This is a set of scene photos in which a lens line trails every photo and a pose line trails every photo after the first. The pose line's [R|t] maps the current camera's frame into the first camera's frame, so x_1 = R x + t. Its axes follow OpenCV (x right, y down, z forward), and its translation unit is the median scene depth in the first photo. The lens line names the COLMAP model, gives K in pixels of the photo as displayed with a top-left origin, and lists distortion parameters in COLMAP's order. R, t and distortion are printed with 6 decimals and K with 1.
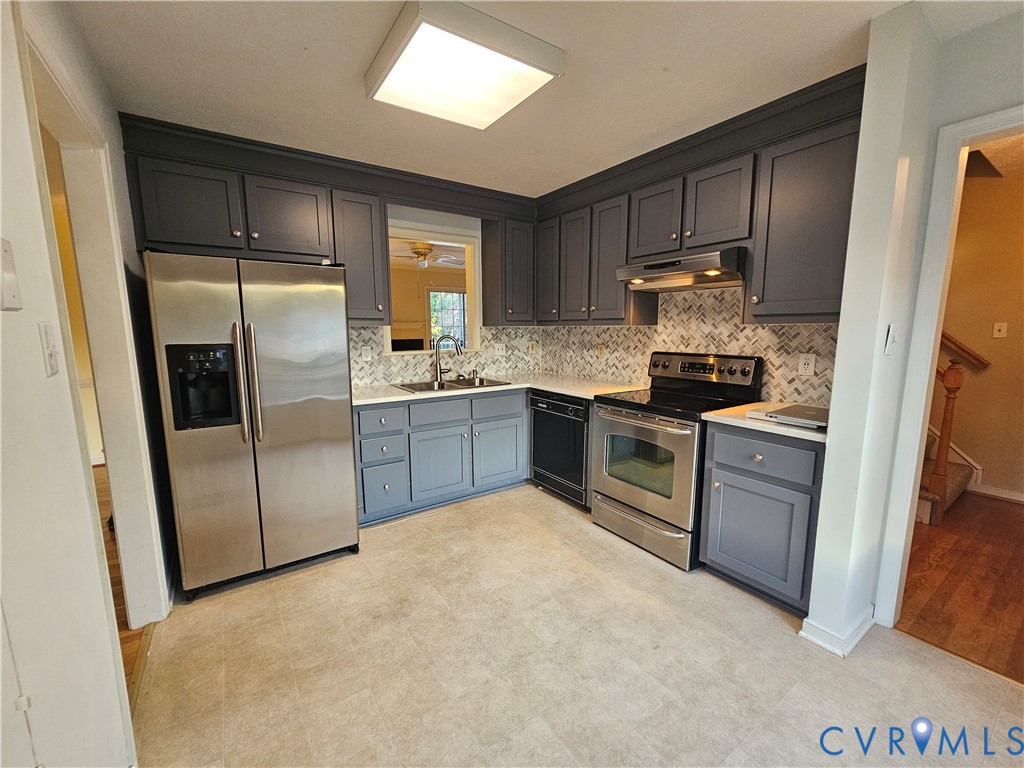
lens RADIAL K [[418.1, 0, 509.5], [0, 418.1, 388.5], [0, 0, 1]] dist [-0.000773, -0.001022]
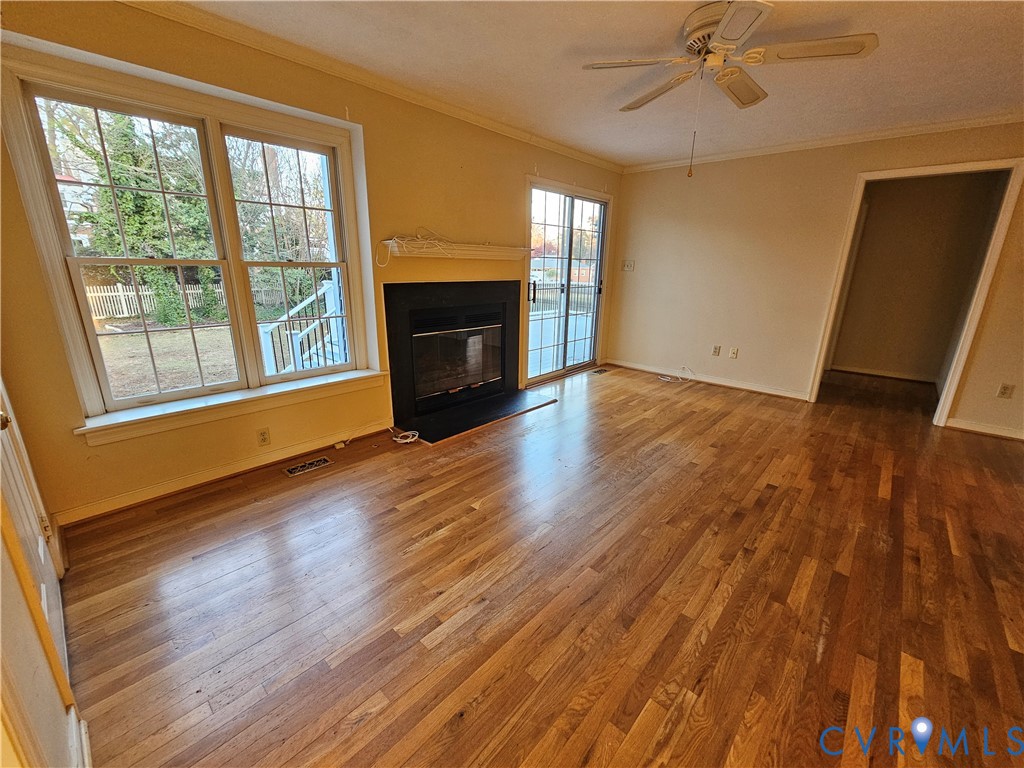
lens RADIAL K [[418.1, 0, 509.5], [0, 418.1, 388.5], [0, 0, 1]] dist [-0.000773, -0.001022]
pose [[0.972540, -0.045196, 0.228303, -0.794385], [0.012716, 0.989817, 0.141779, -0.131671], [-0.232386, -0.134983, 0.963211, 1.072704]]
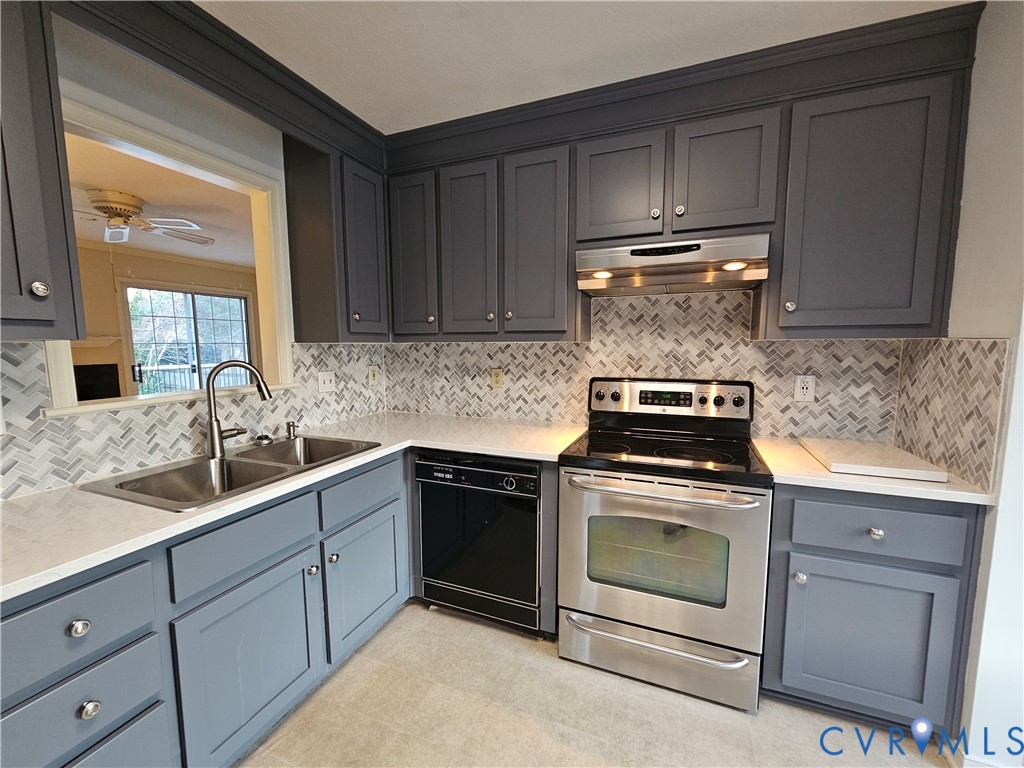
lens RADIAL K [[418.1, 0, 509.5], [0, 418.1, 388.5], [0, 0, 1]] dist [-0.000773, -0.001022]
pose [[0.832518, -0.058288, 0.550923, -0.157157], [0.080997, 0.996570, -0.016959, -0.062796], [-0.548045, 0.058742, 0.834383, 0.436610]]
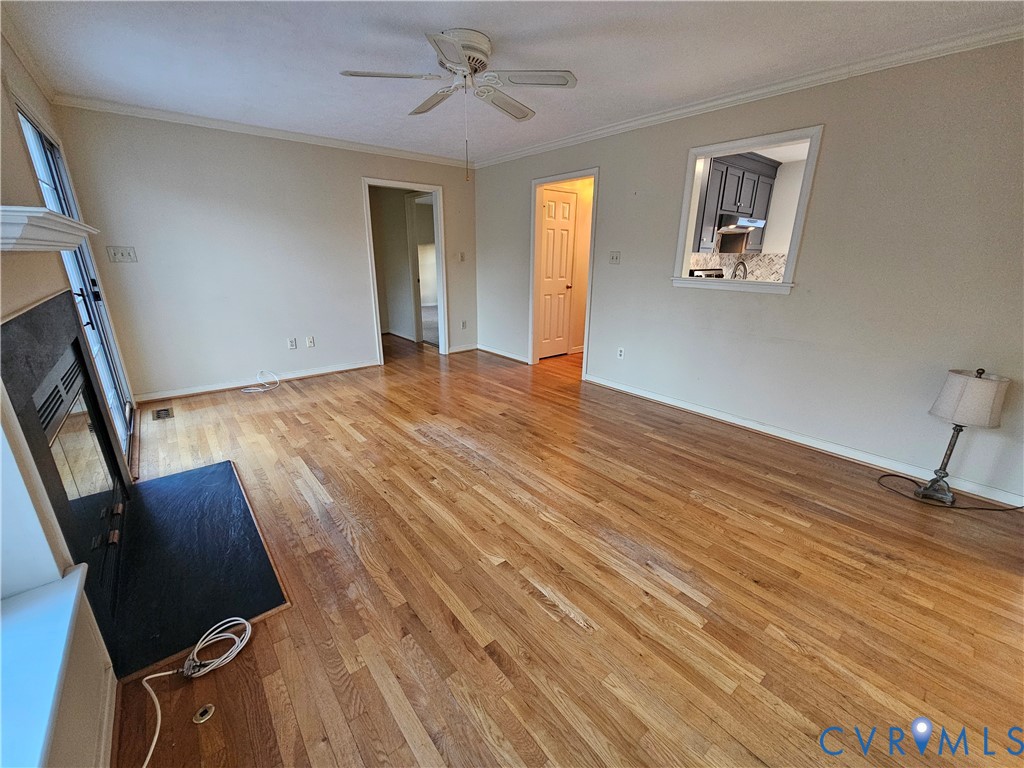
lens RADIAL K [[418.1, 0, 509.5], [0, 418.1, 388.5], [0, 0, 1]] dist [-0.000773, -0.001022]
pose [[-0.094237, -0.300796, 0.949021, -1.165935], [0.137166, 0.940249, 0.311636, -0.236494], [-0.986055, 0.159541, -0.047348, 1.692025]]
